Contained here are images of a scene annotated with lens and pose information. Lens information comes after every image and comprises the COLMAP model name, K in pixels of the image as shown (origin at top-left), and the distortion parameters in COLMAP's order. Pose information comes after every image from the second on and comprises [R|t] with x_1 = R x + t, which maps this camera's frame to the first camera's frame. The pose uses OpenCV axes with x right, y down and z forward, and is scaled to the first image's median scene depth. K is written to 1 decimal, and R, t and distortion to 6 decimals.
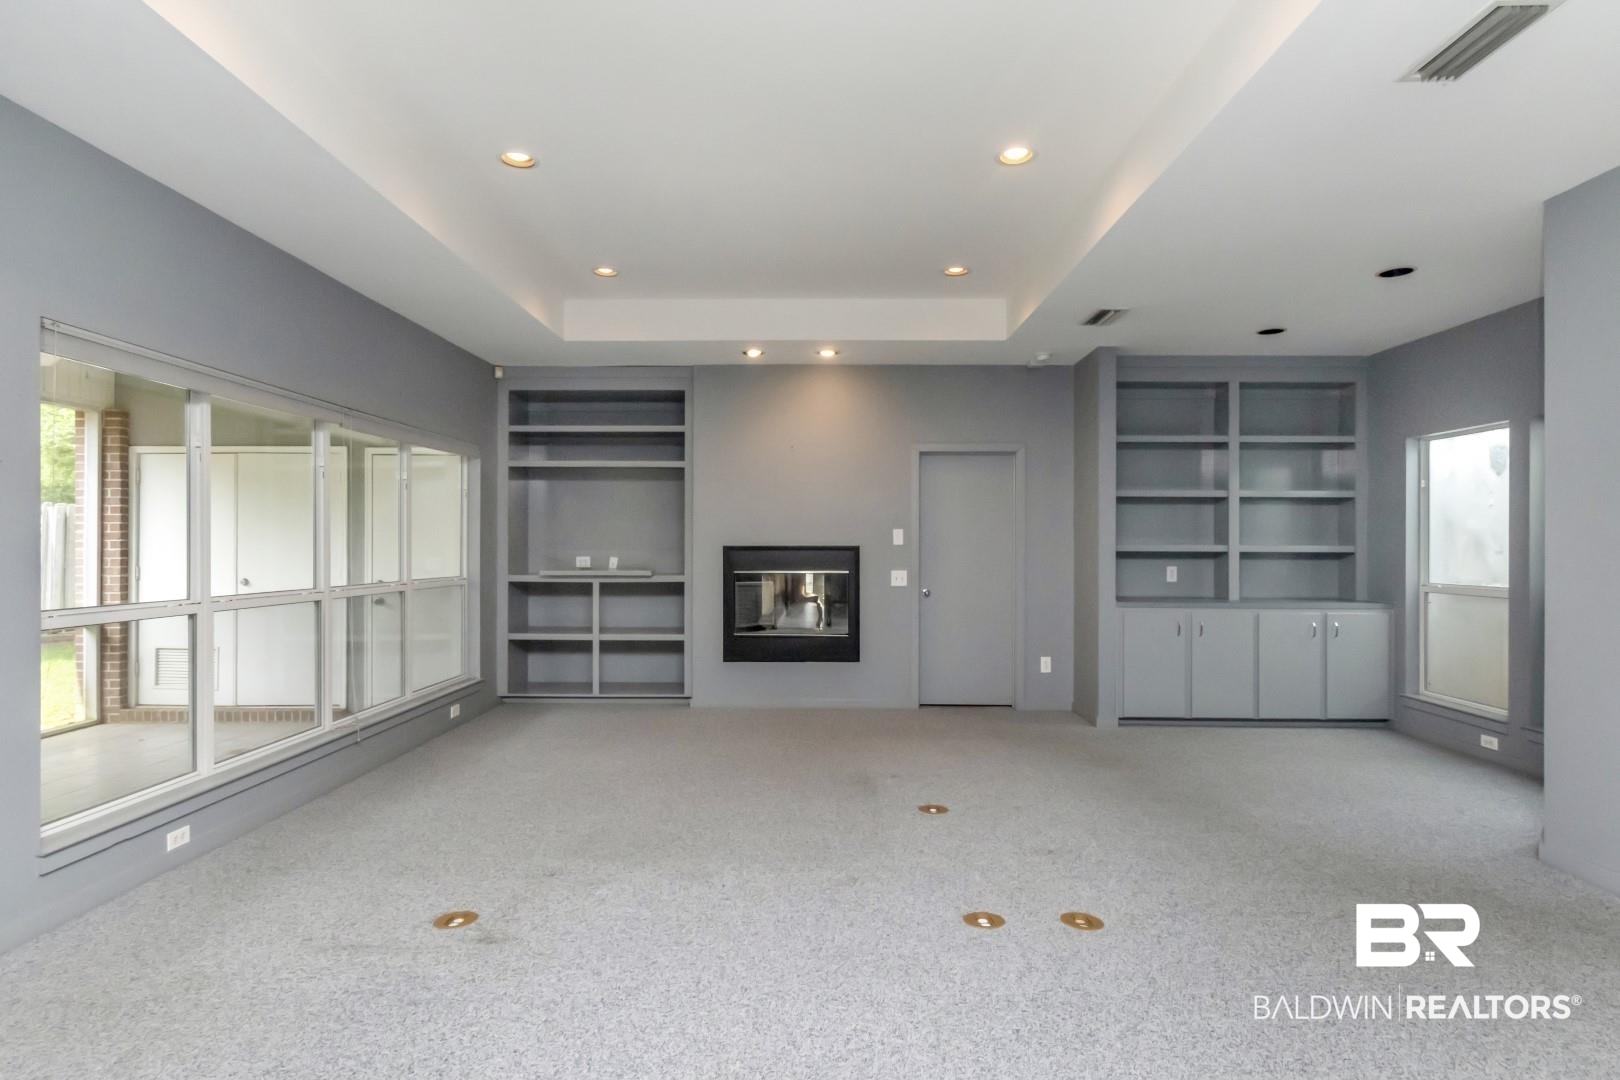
lens RADIAL K [[835.7, 0, 803.7], [0, 835.7, 544.0], [0, 0, 1]] dist [0.003012, -0.001074]
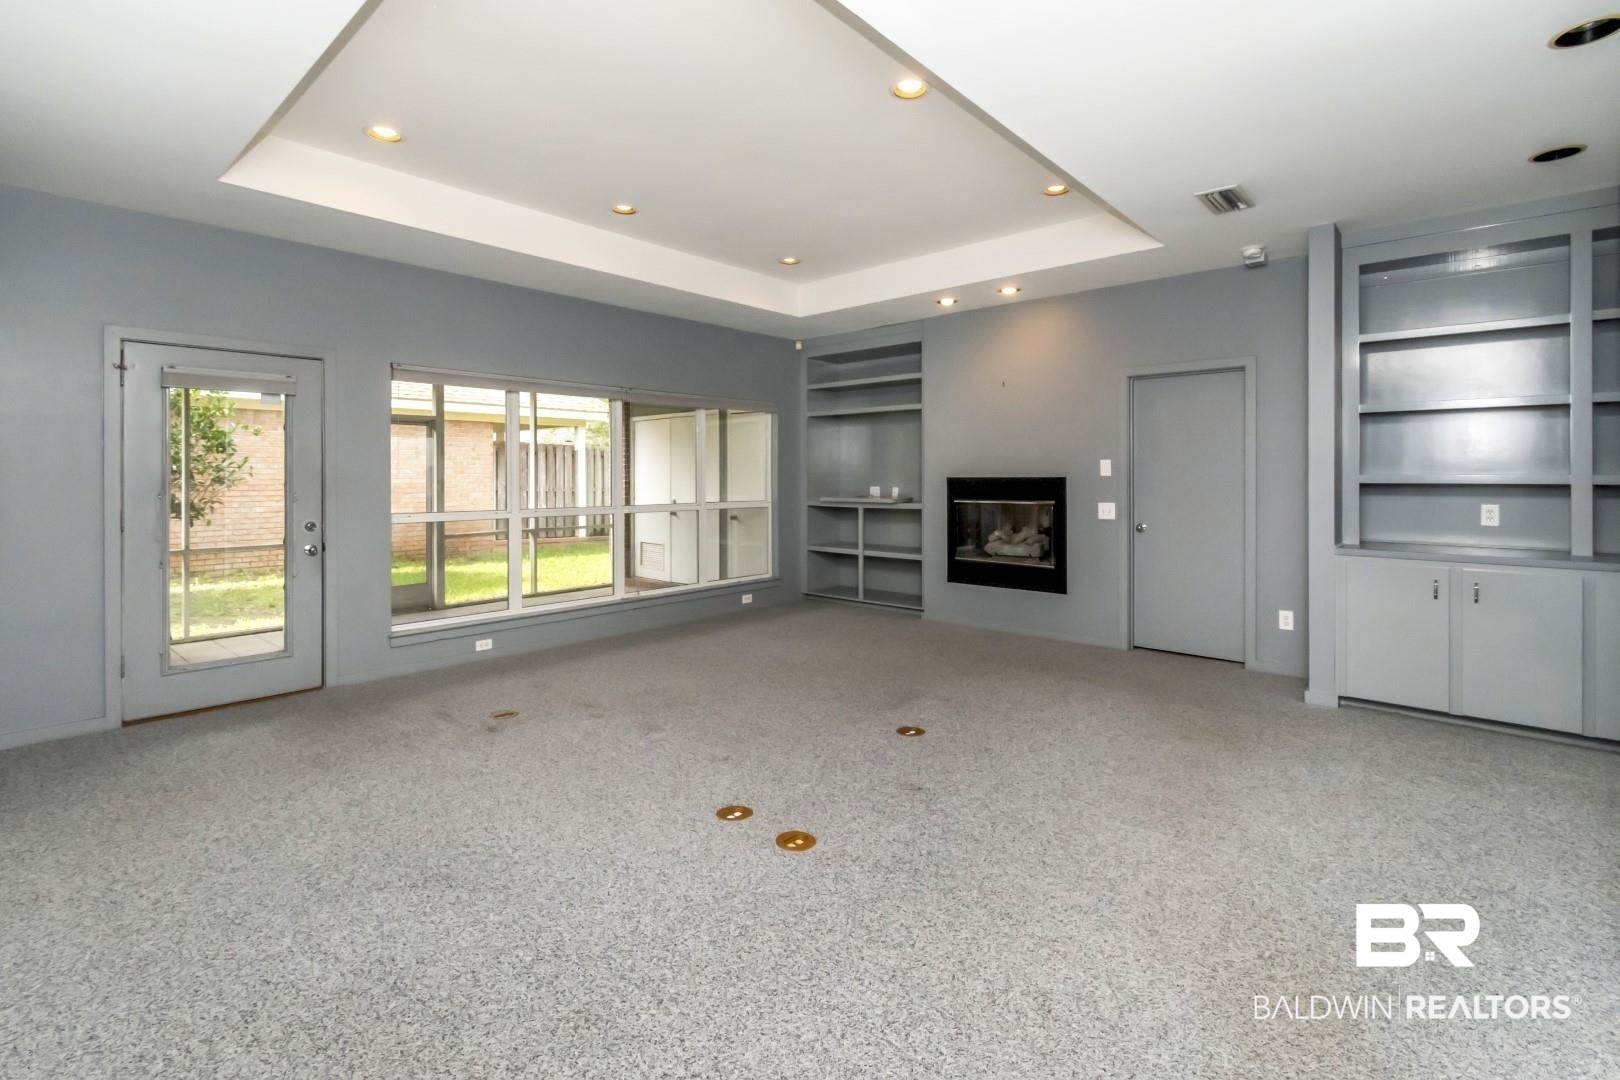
lens RADIAL K [[738.2, 0, 809.6], [0, 738.2, 475.8], [0, 0, 1]] dist [0.004541, -0.002451]
pose [[0.759449, -0.003908, -0.650556, 0.407263], [0.005213, 0.999986, 0.000078, -0.000892], [0.650547, -0.003451, 0.759459, 0.136749]]
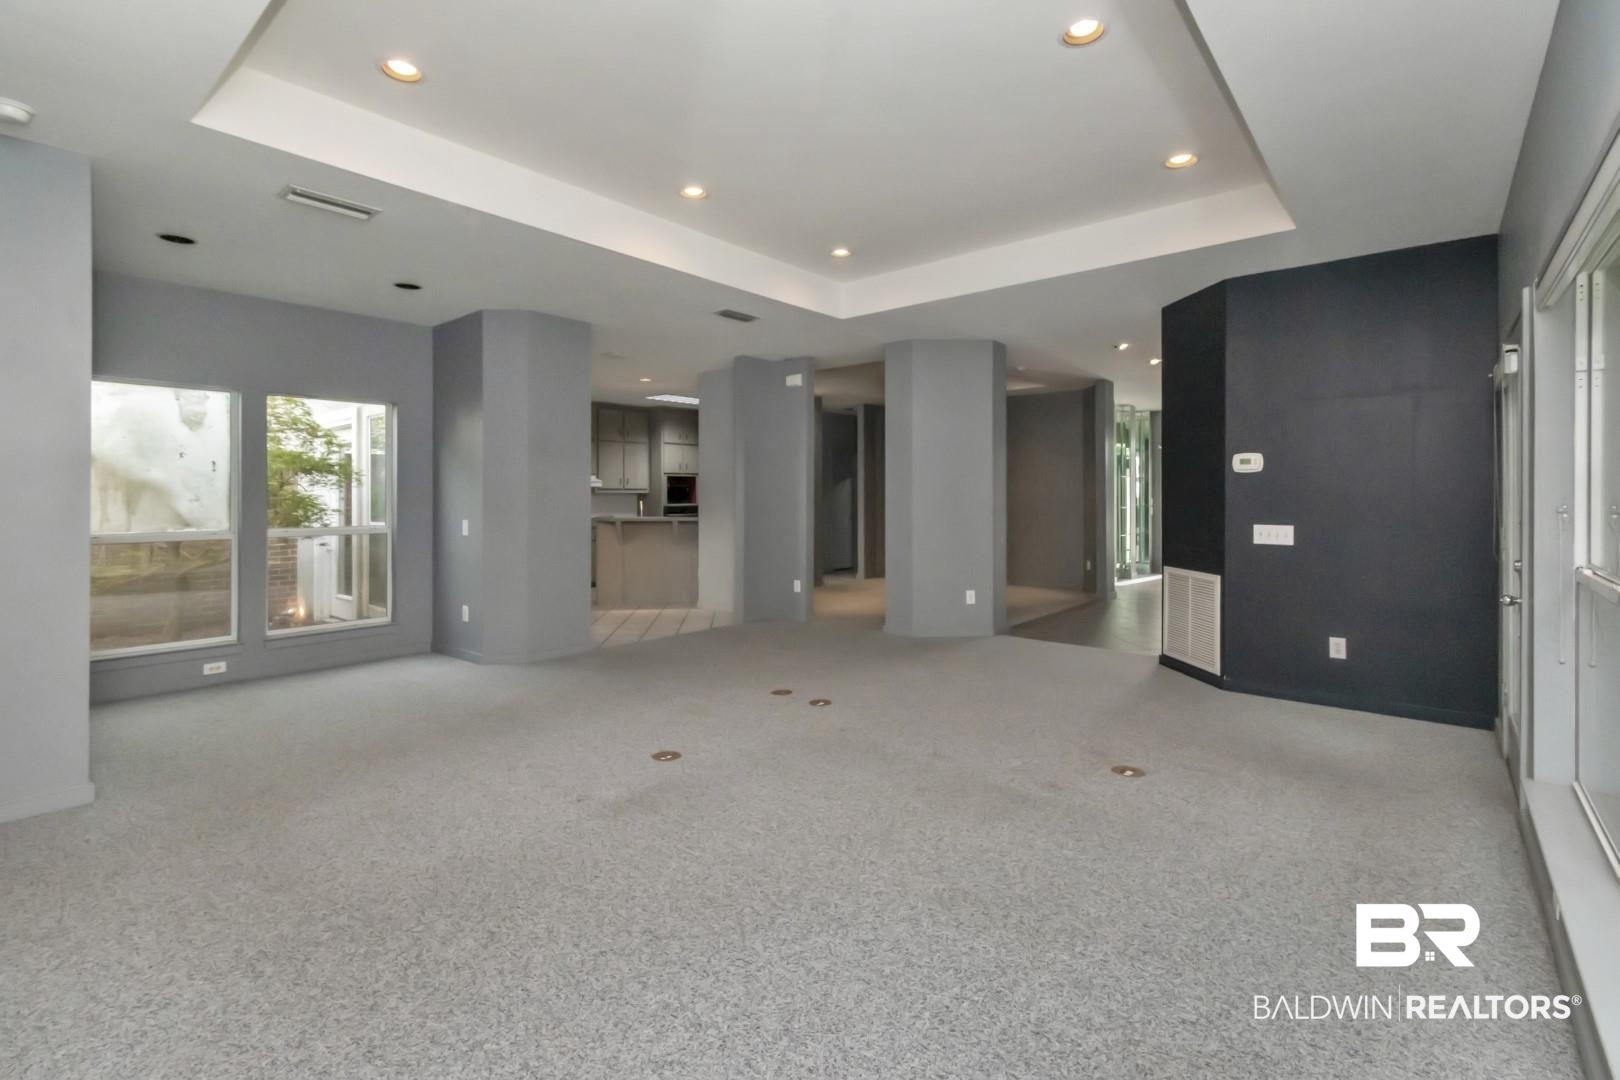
lens RADIAL K [[738.2, 0, 811.6], [0, 738.2, 499.4], [0, 0, 1]] dist [0.004541, -0.002451]
pose [[-0.778086, -0.003497, 0.628148, -0.333785], [-0.005468, 0.999984, -0.001207, 0.004837], [-0.628134, -0.004374, -0.778093, 0.980378]]
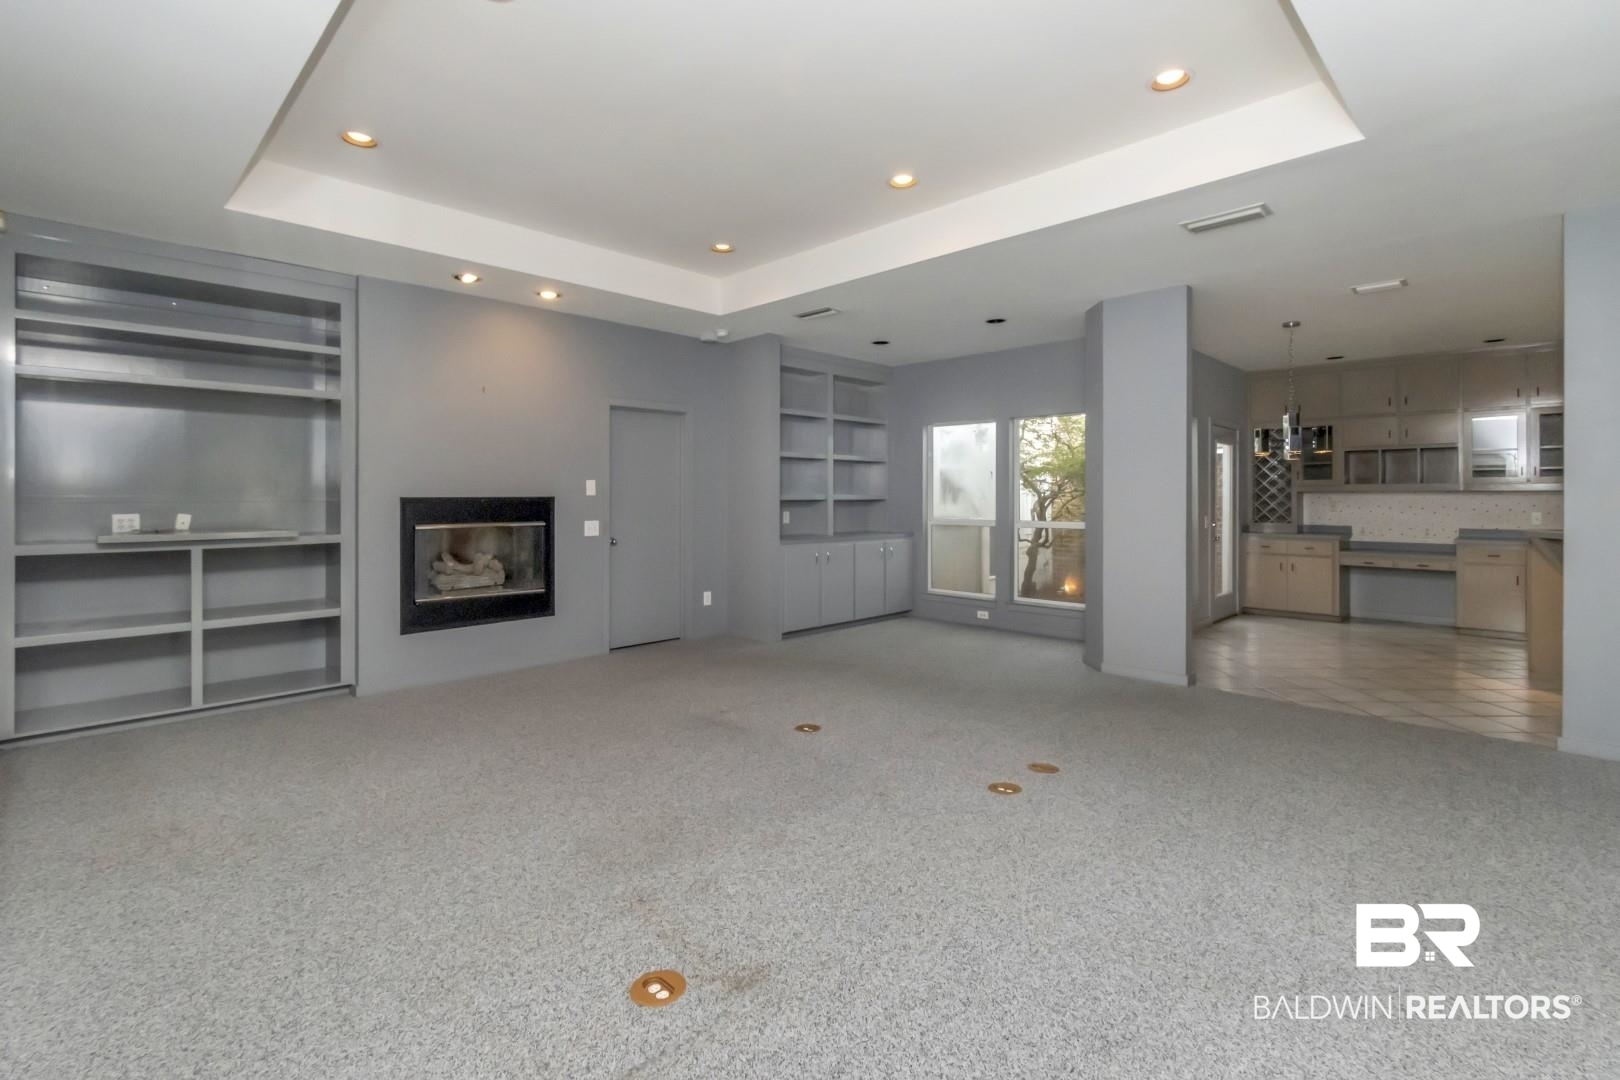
lens RADIAL K [[738.2, 0, 809.1], [0, 738.2, 496.6], [0, 0, 1]] dist [0.004541, -0.002451]
pose [[0.694369, -0.005169, 0.719600, -0.349239], [0.002493, 0.999985, 0.004778, -0.001332], [-0.719615, -0.001524, 0.694372, 0.187376]]
